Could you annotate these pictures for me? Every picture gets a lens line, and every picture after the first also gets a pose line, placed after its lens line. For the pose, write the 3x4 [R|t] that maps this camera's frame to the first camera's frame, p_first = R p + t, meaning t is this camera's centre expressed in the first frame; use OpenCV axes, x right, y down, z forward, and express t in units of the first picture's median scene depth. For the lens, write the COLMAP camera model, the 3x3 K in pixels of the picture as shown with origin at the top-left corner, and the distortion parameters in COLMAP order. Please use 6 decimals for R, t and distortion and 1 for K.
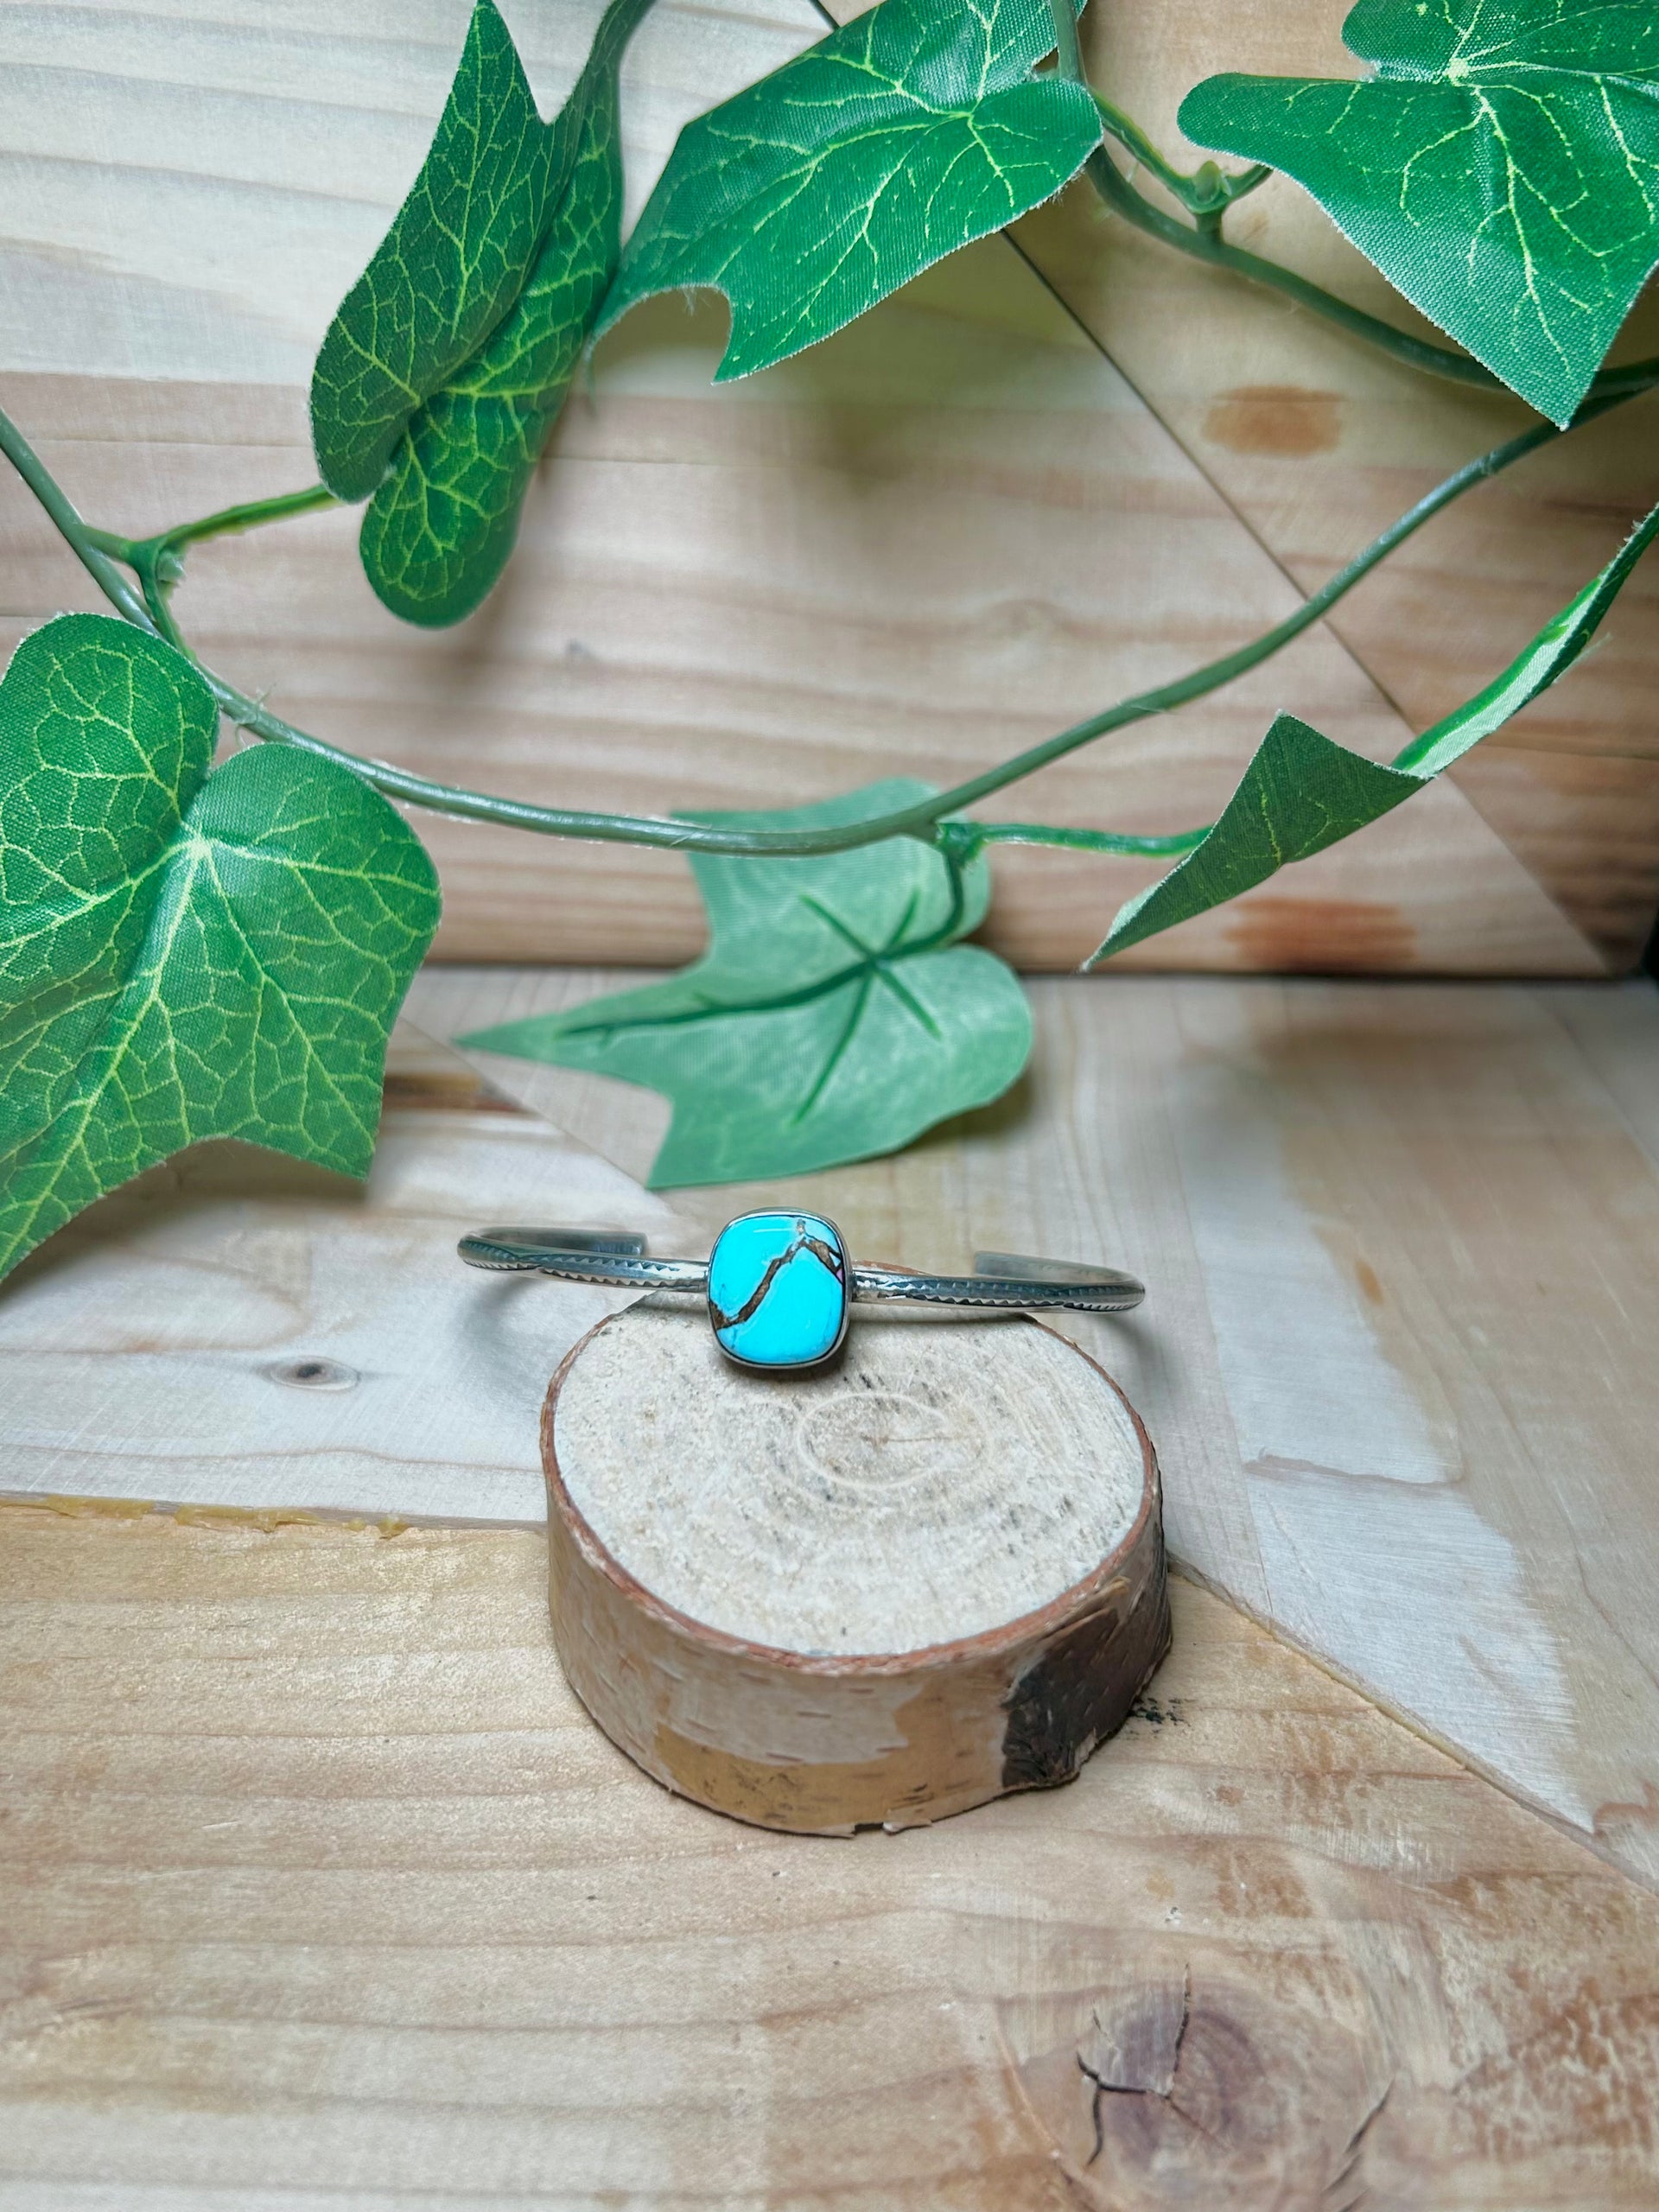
lens RADIAL K [[1926.9, 0, 841.2], [0, 1926.9, 1078.6], [0, 0, 1]] dist [-0.043799, 0.031918]
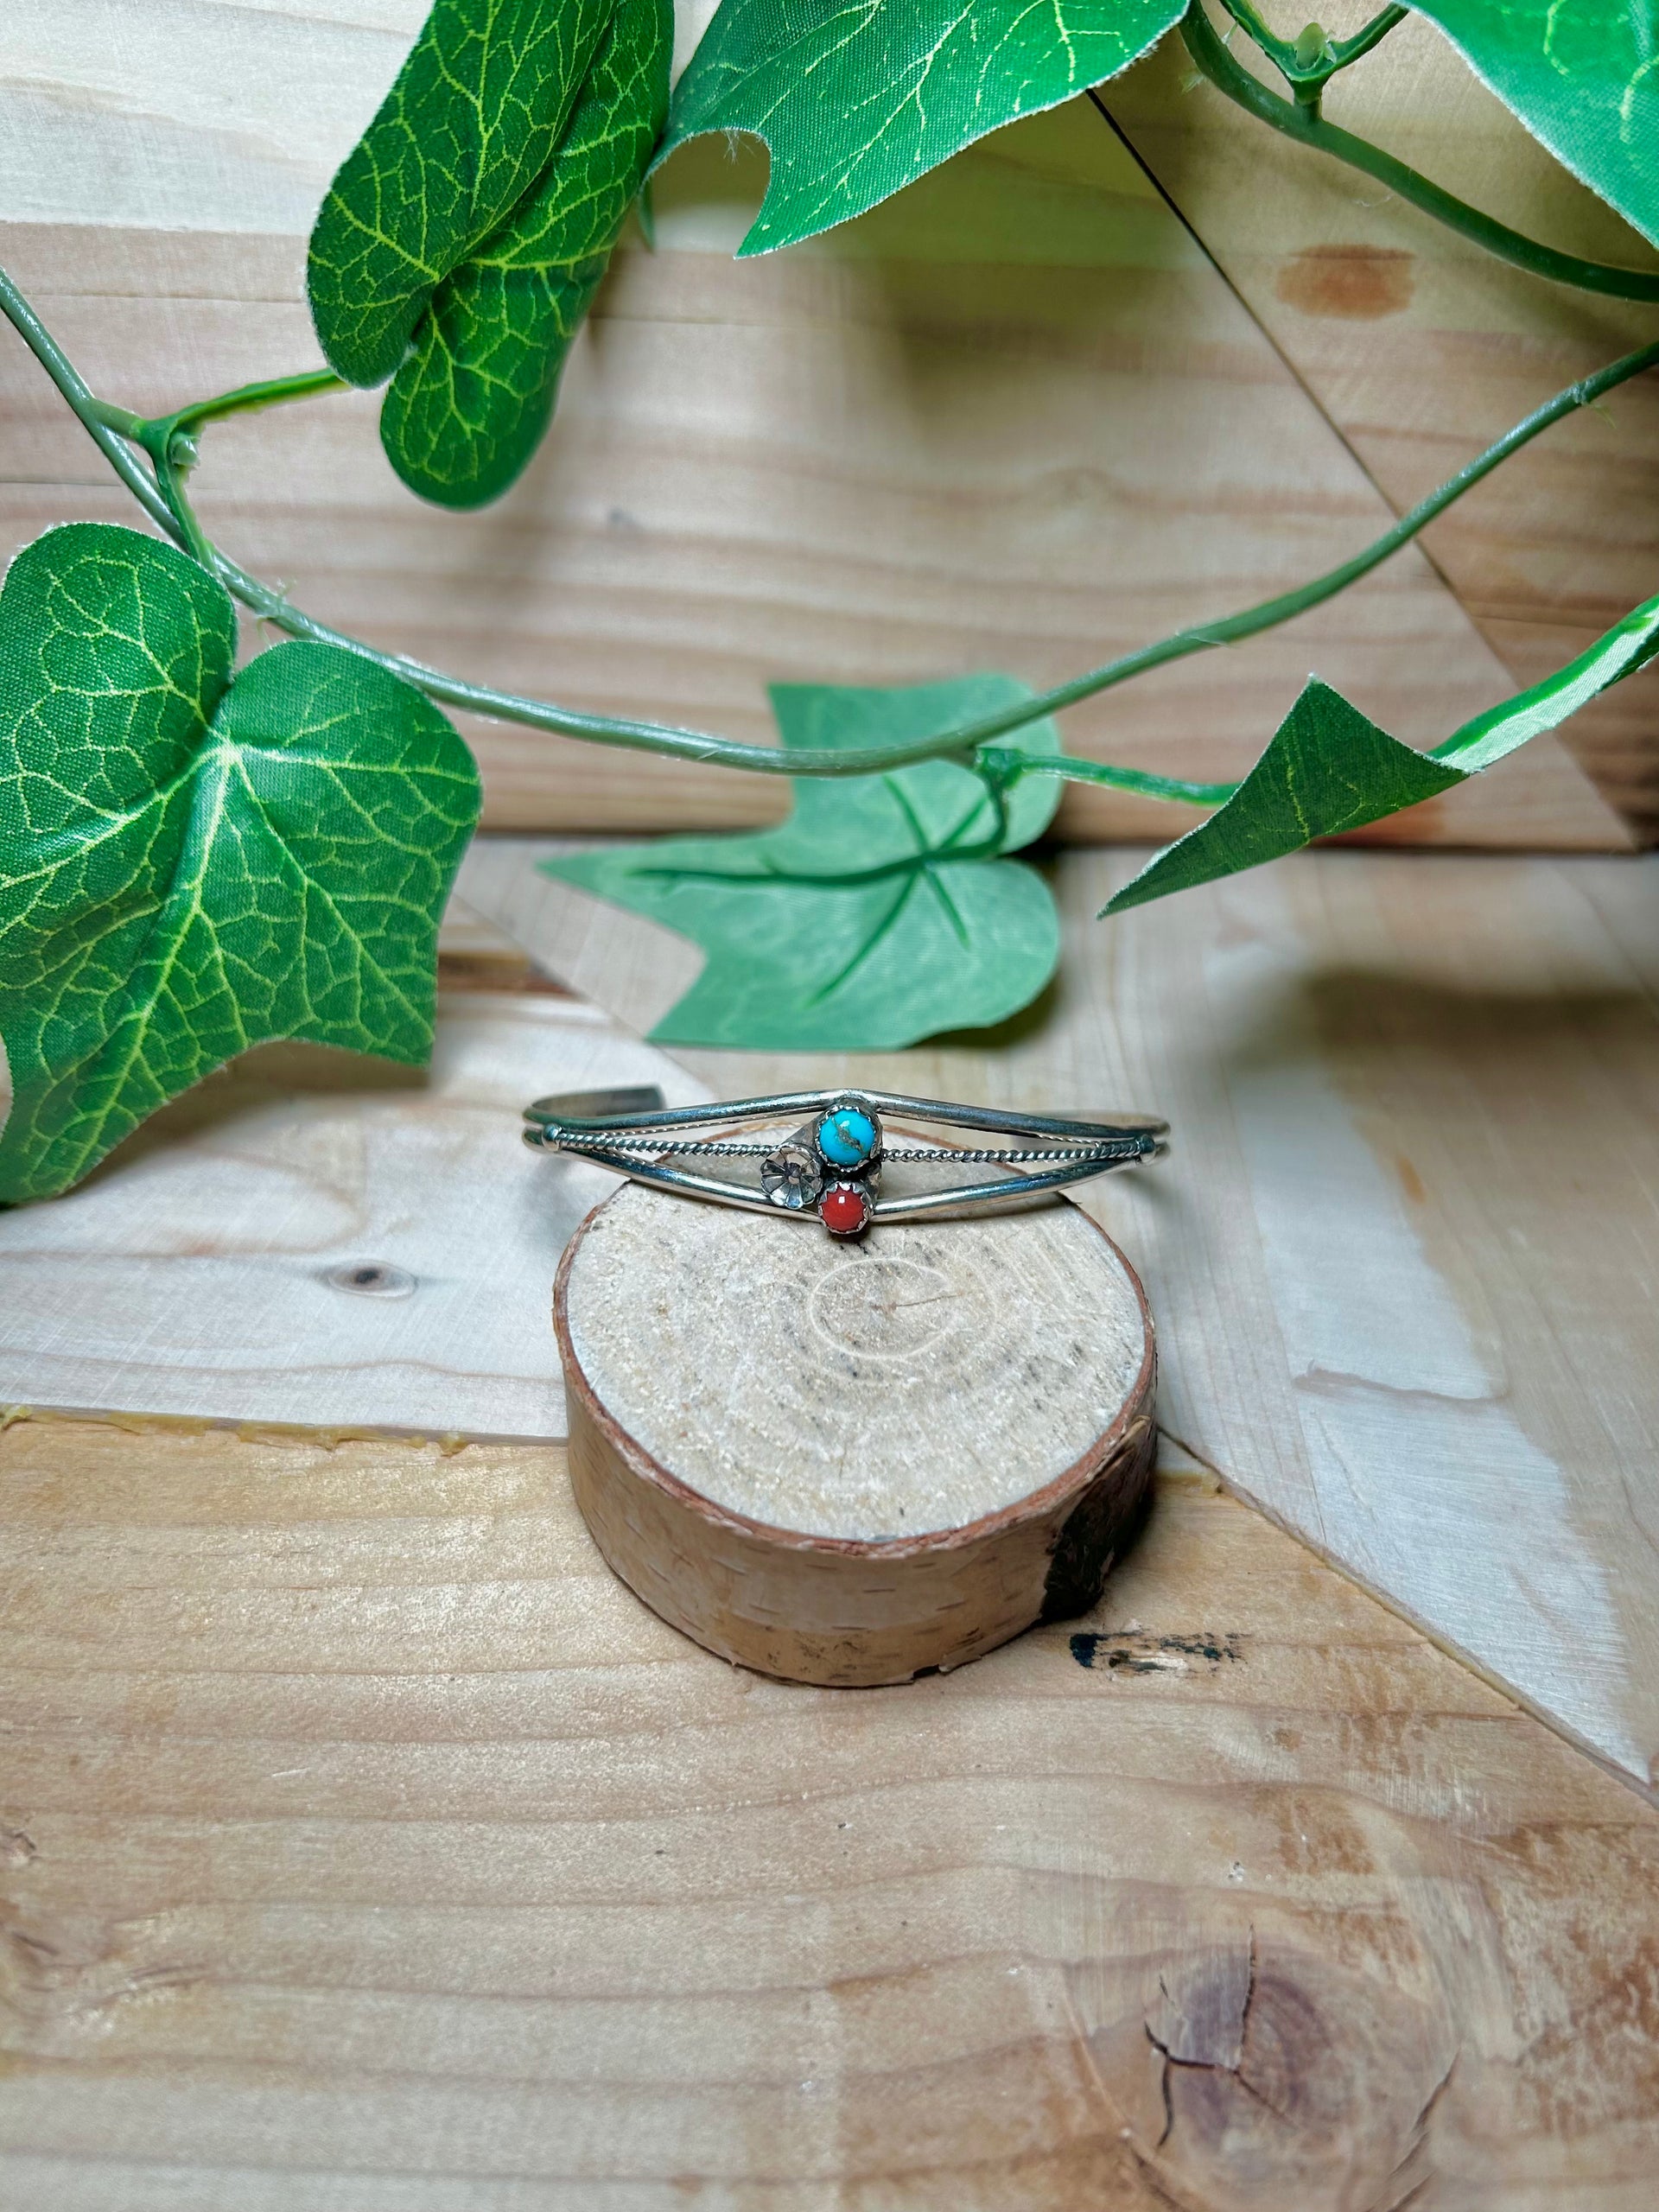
lens RADIAL K [[1688.9, 0, 855.3], [0, 1688.9, 1094.2], [0, 0, 1]] dist [-0.031364, 0.006118]
pose [[0.999993, 0.000751, 0.003637, -0.031137], [-0.001264, 0.989686, 0.143249, -0.095470], [-0.003492, -0.143252, 0.989680, 0.183628]]
